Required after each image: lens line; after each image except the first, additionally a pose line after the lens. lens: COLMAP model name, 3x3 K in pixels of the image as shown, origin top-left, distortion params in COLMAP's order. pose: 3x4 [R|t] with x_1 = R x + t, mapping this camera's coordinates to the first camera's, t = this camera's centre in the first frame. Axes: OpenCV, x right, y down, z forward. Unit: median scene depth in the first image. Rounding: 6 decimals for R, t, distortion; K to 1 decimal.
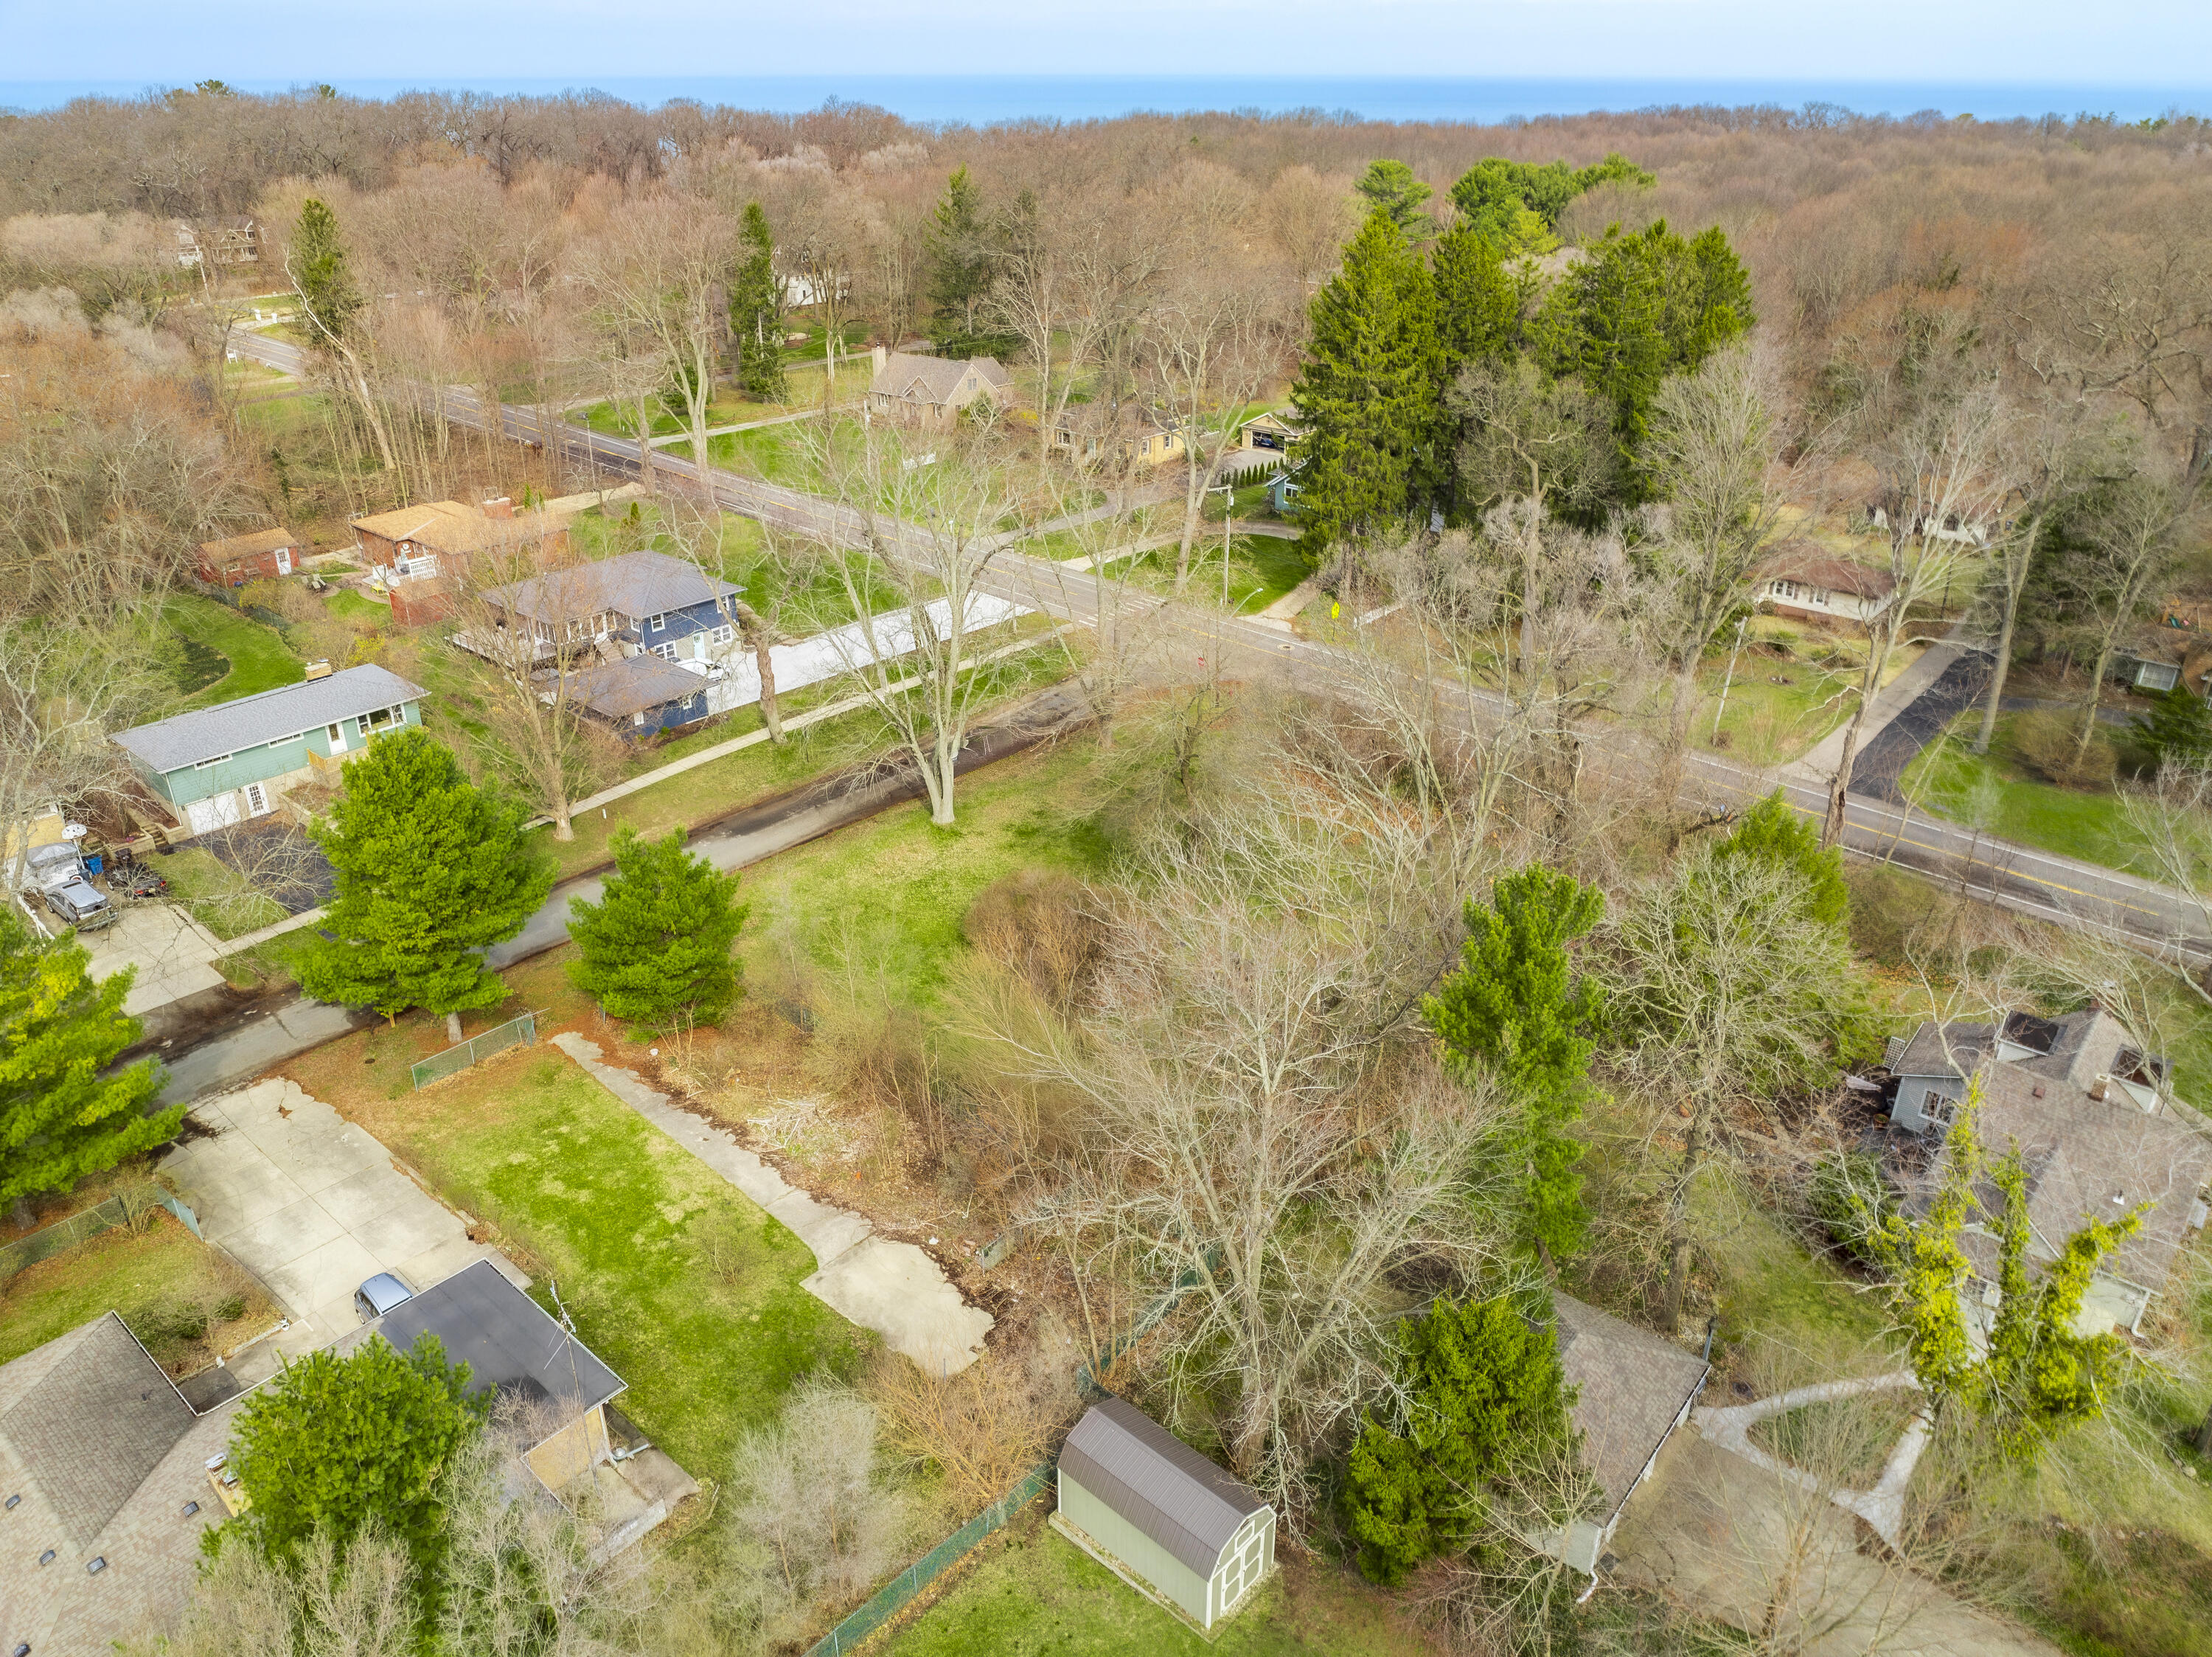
lens RADIAL K [[1554.7, 0, 1106.0], [0, 1554.7, 828.5], [0, 0, 1]] dist [-0.037720, 0.022760]
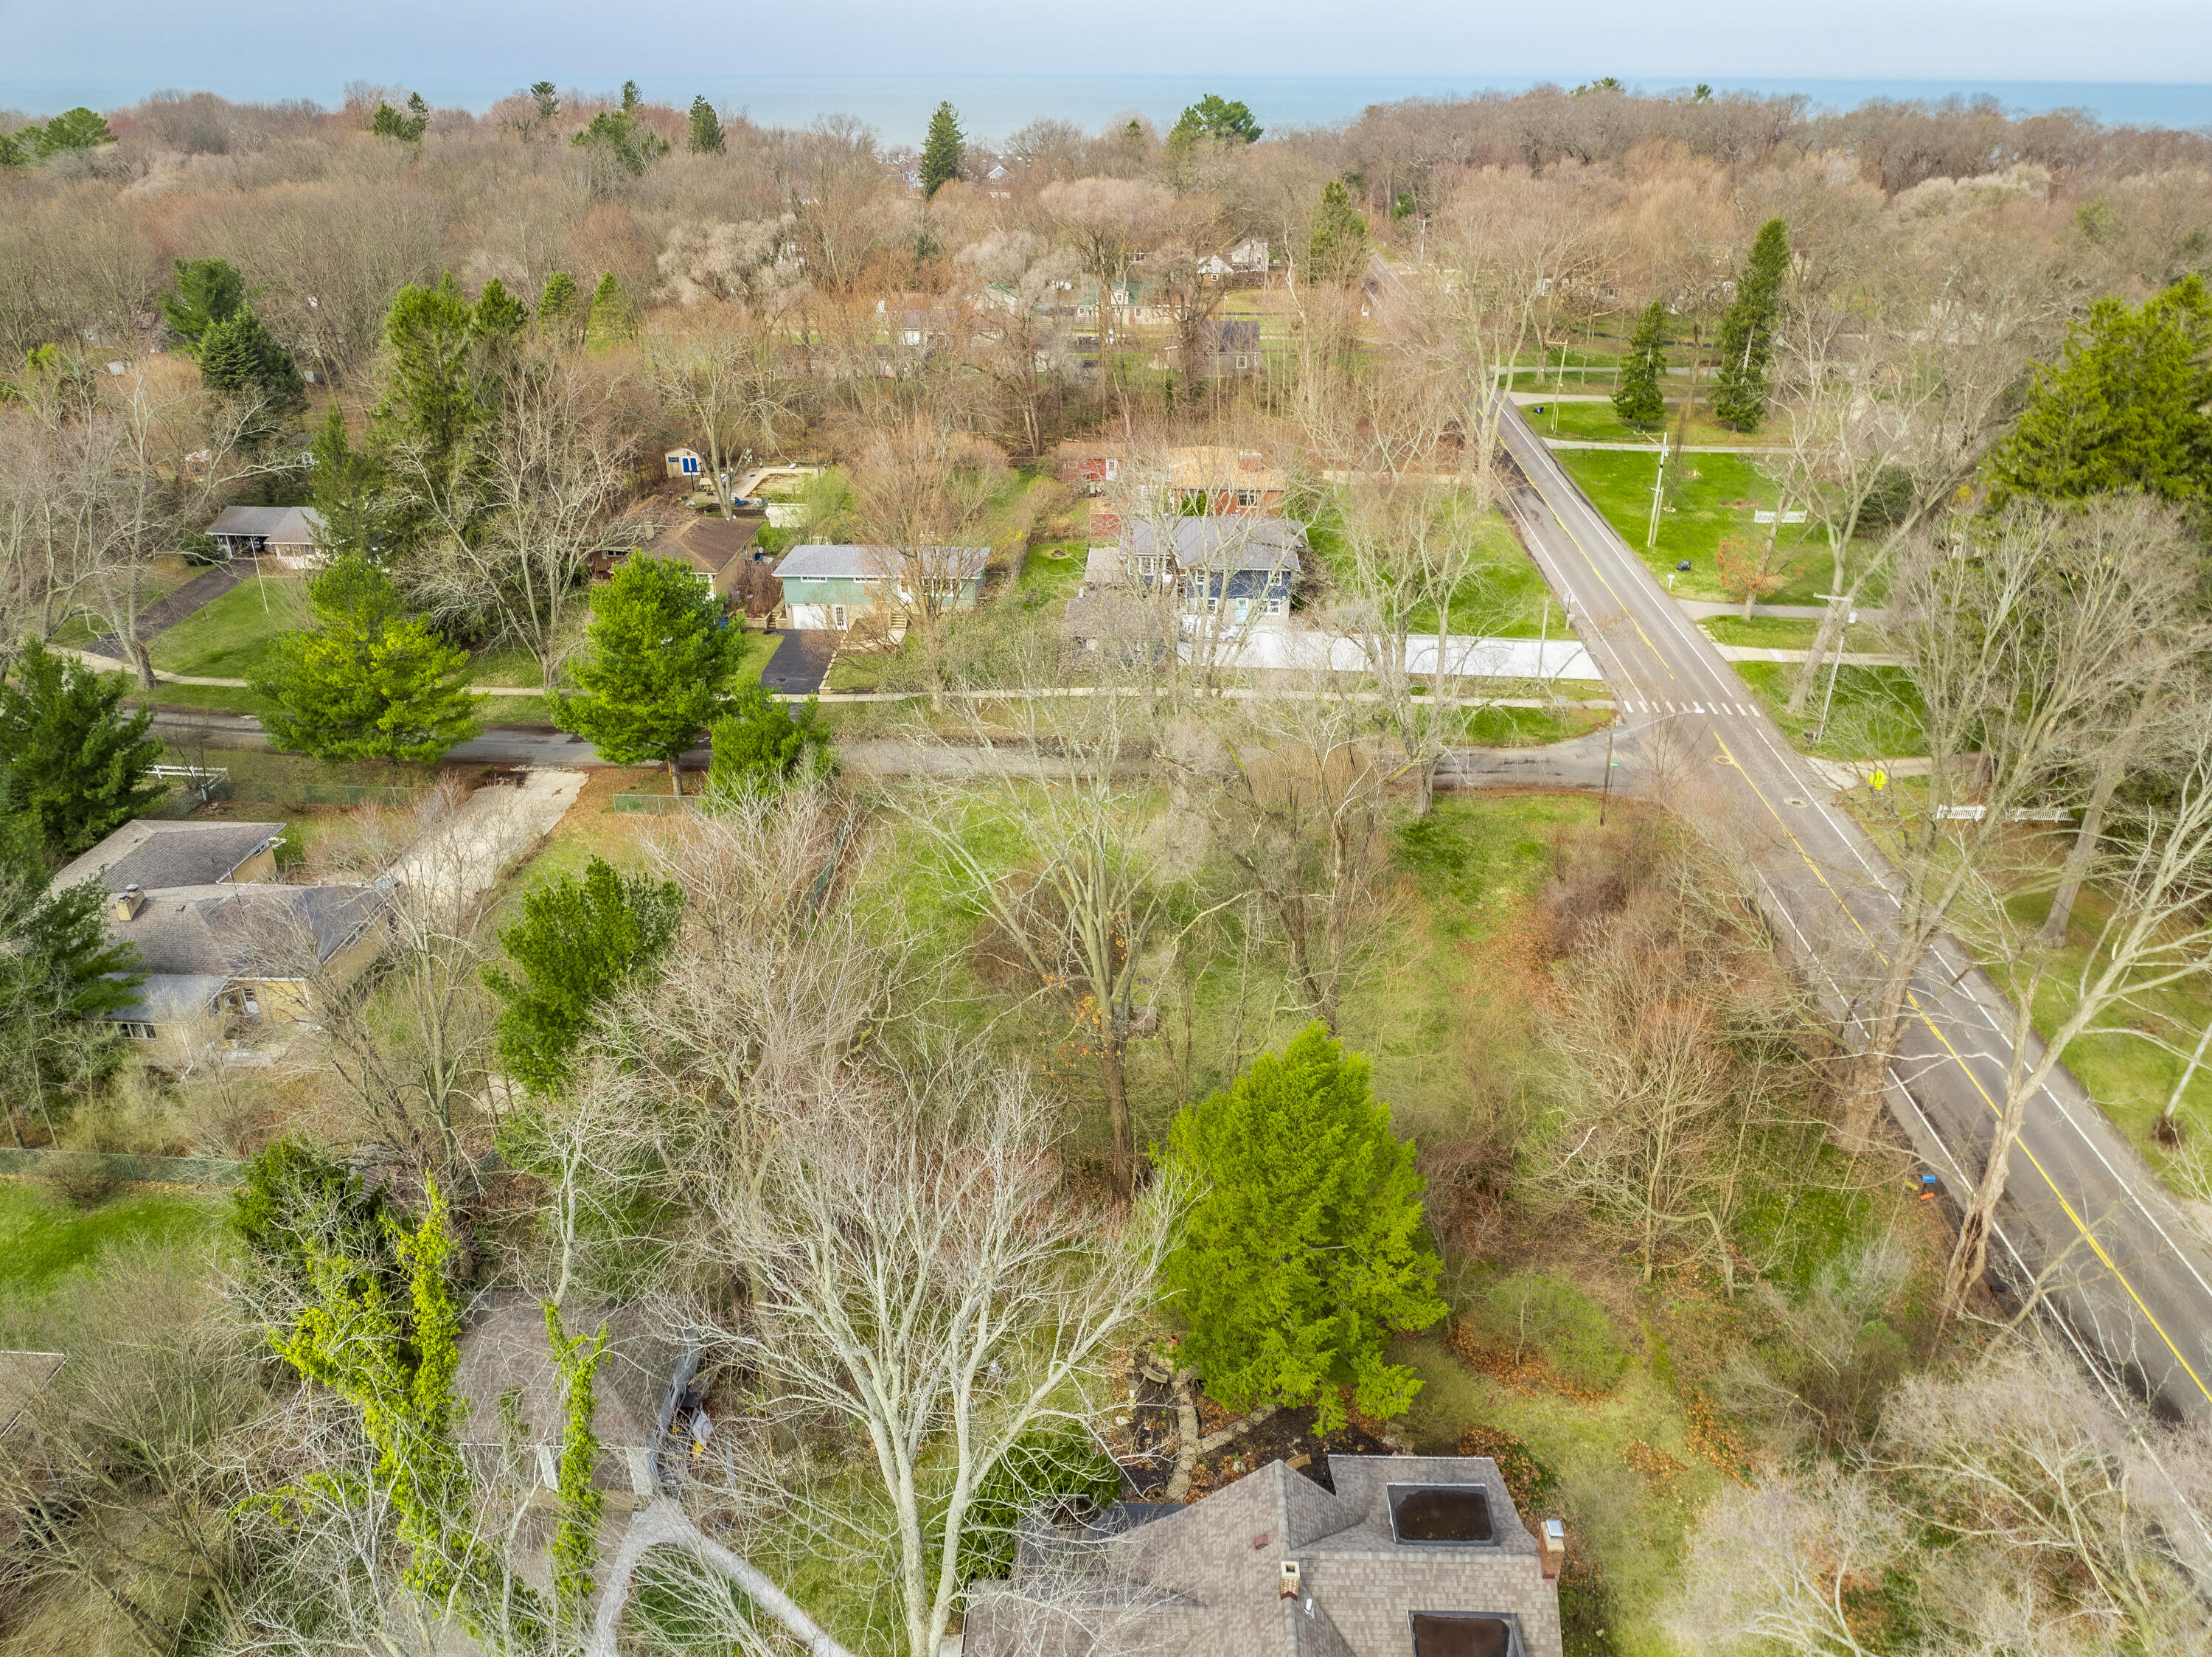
lens RADIAL K [[1572.2, 0, 1106.0], [0, 1572.2, 828.5], [0, 0, 1]] dist [-0.036910, 0.025266]
pose [[0.626311, 0.343950, -0.699595, 0.647530], [-0.346226, 0.926771, 0.145681, -0.137245], [0.698471, 0.150976, 0.699531, 0.265044]]
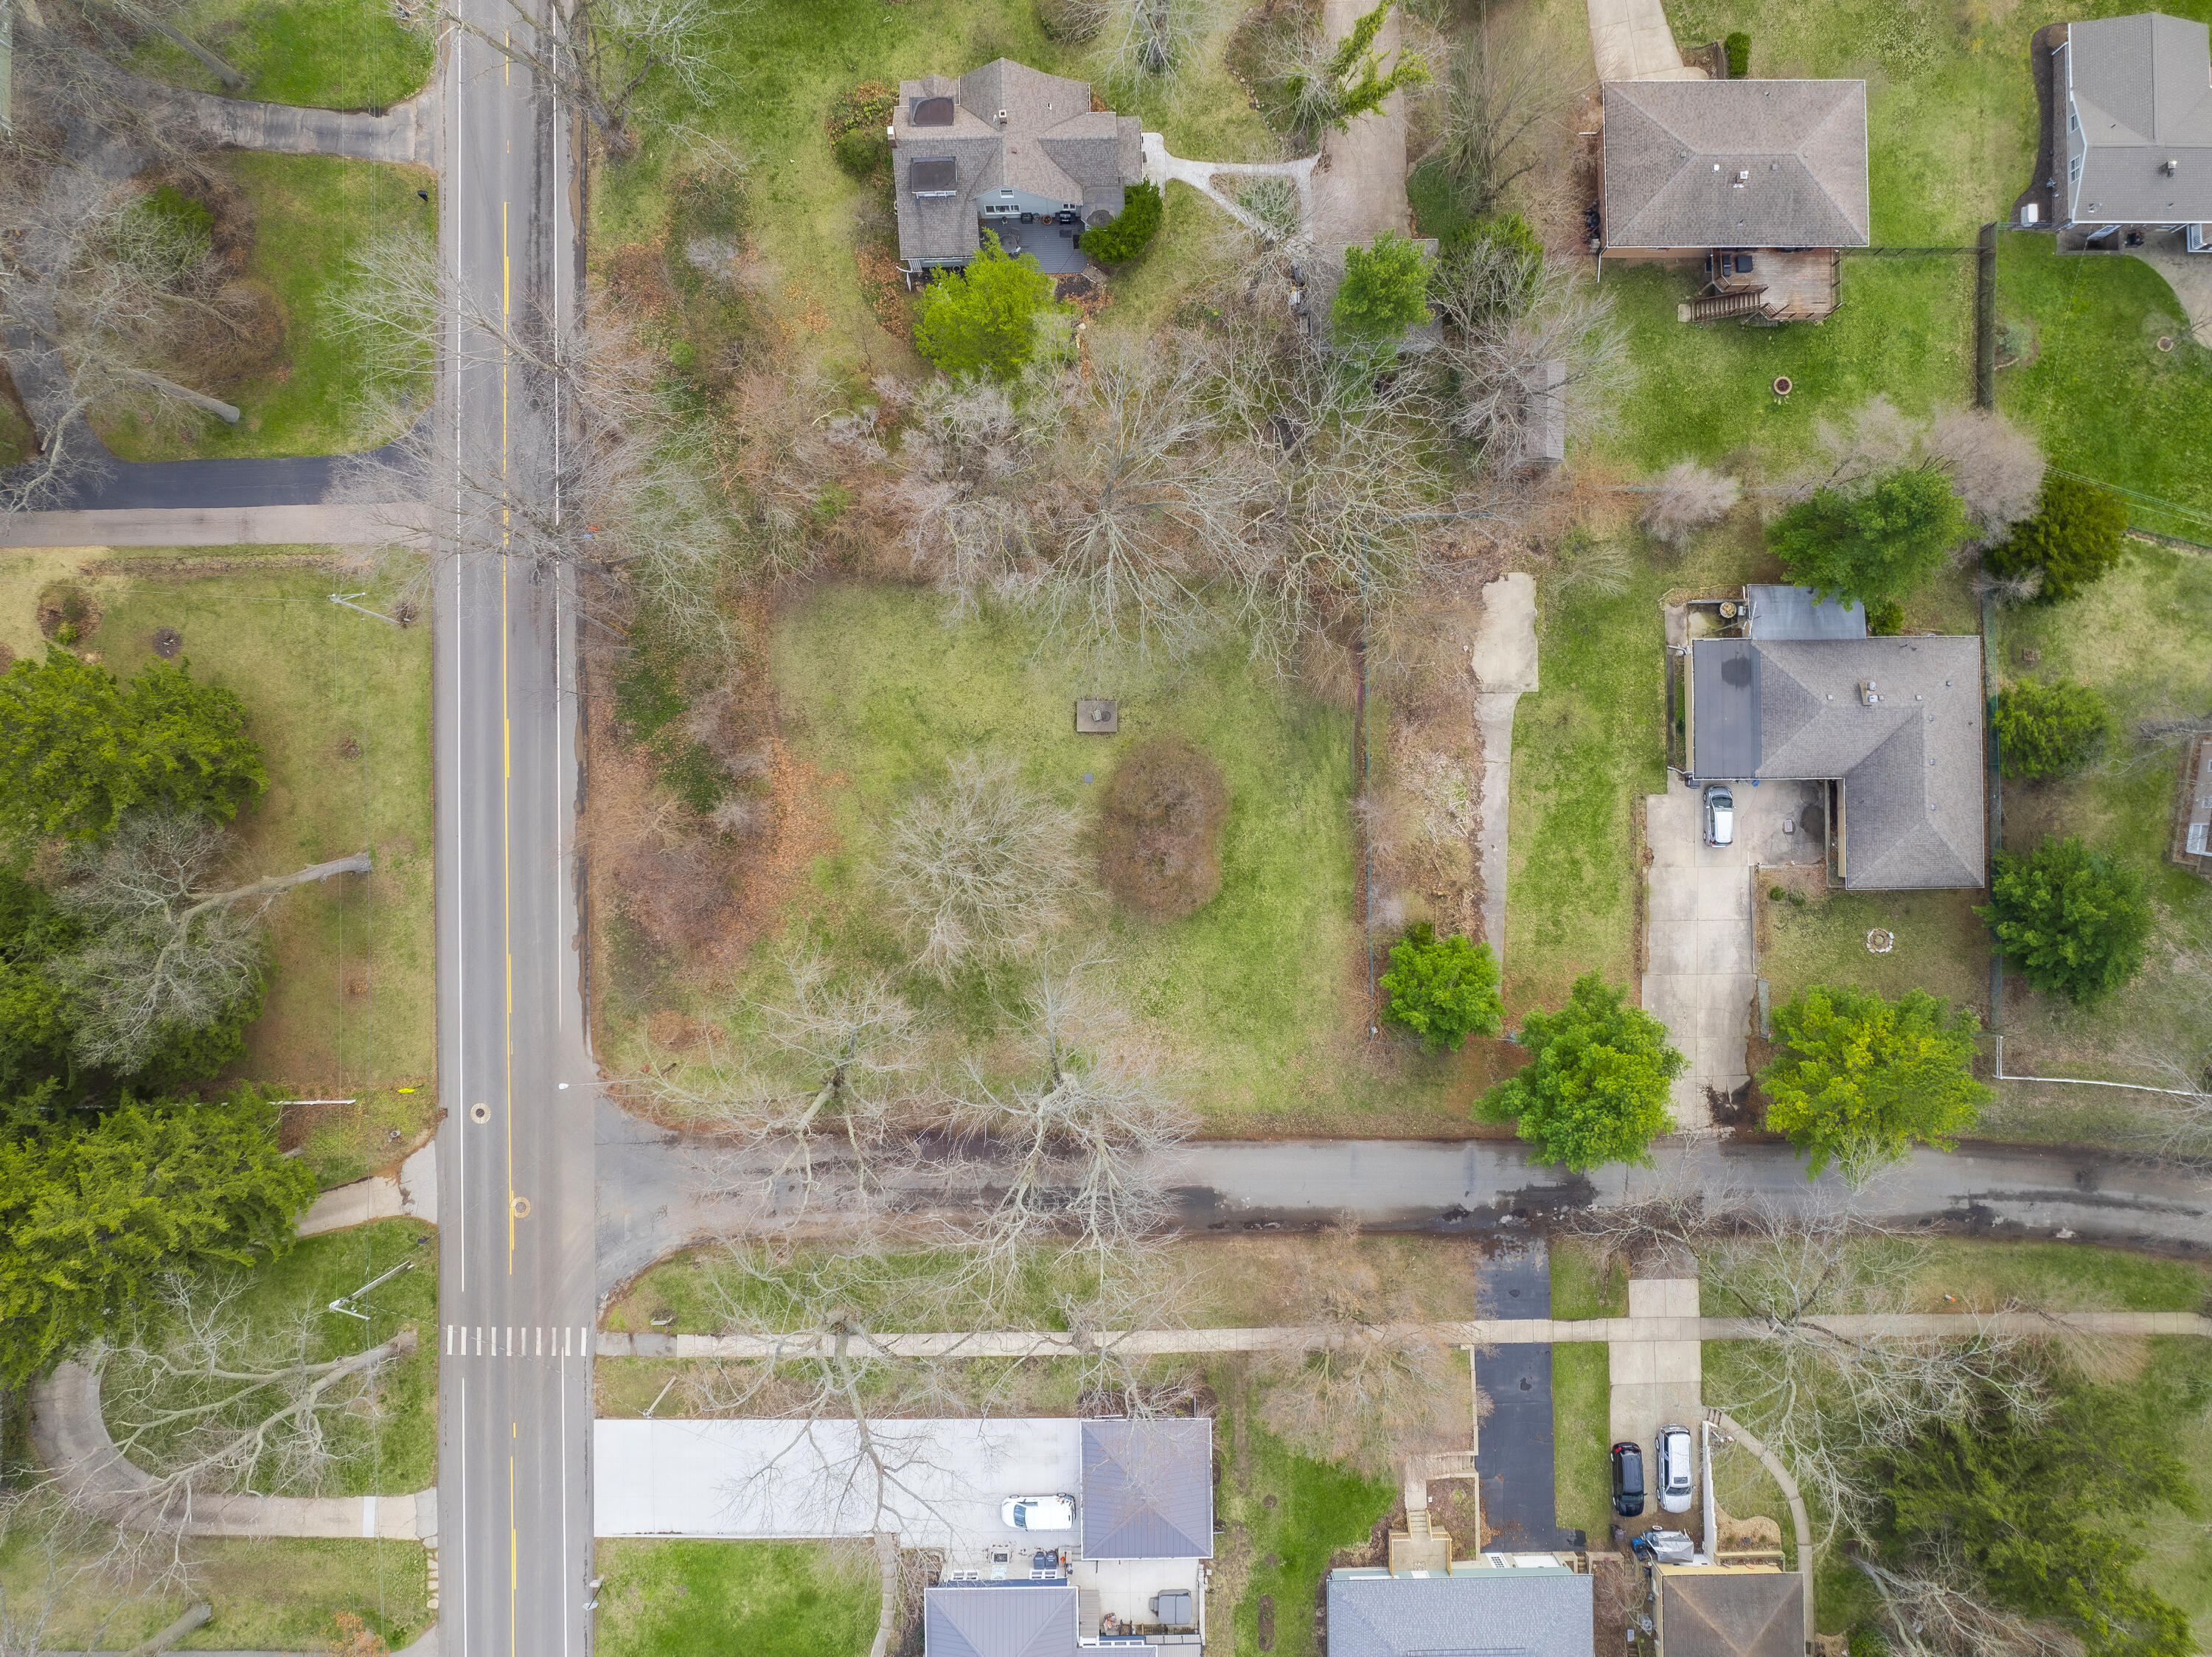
lens RADIAL K [[1554.7, 0, 1106.0], [0, 1554.7, 828.5], [0, 0, 1]] dist [-0.037720, 0.022760]
pose [[-0.666387, -0.745530, 0.010671, -0.005413], [0.327528, -0.279842, 0.902449, -0.969814], [-0.669817, 0.604875, 0.430665, 0.436750]]
